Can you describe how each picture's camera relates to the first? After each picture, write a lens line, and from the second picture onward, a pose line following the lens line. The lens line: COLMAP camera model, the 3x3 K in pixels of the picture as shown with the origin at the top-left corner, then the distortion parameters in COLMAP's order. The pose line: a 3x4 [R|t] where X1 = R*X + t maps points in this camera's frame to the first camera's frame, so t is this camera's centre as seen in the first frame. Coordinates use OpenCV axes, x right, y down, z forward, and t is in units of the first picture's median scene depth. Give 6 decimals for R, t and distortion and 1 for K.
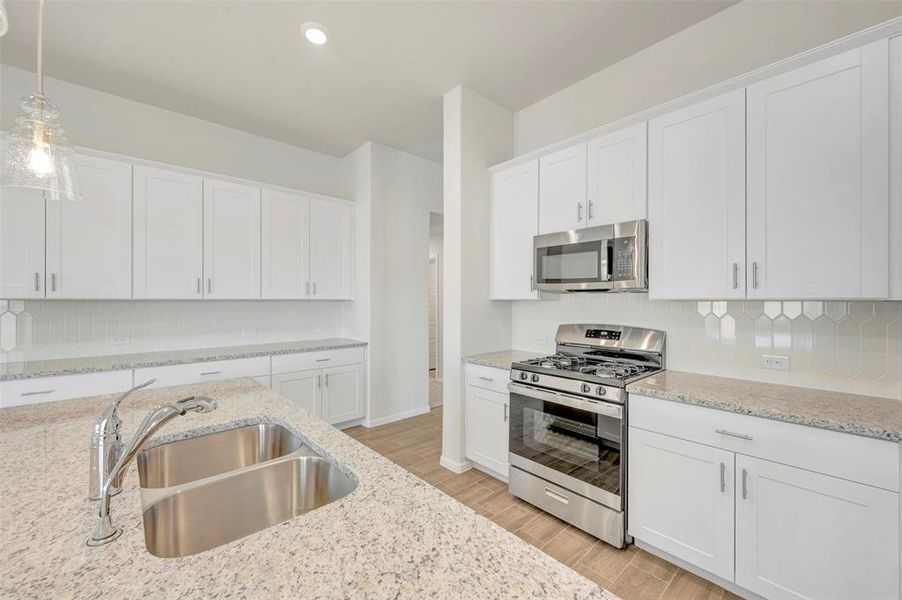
lens RADIAL K [[359.4, 0, 455.8], [0, 359.4, 300.8], [0, 0, 1]] dist [0.004567, 0.000294]
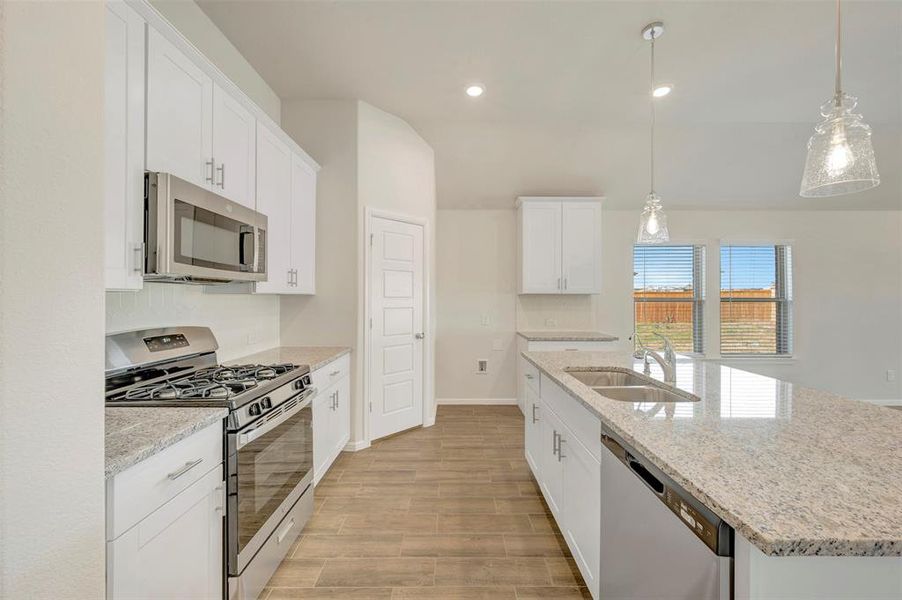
lens RADIAL K [[359.4, 0, 454.0], [0, 359.4, 295.9], [0, 0, 1]] dist [0.004567, 0.000294]
pose [[-0.746060, -0.001446, 0.665877, -0.427844], [-0.003152, 0.999994, -0.001359, 0.002932], [-0.665871, -0.003112, -0.746060, 1.041882]]
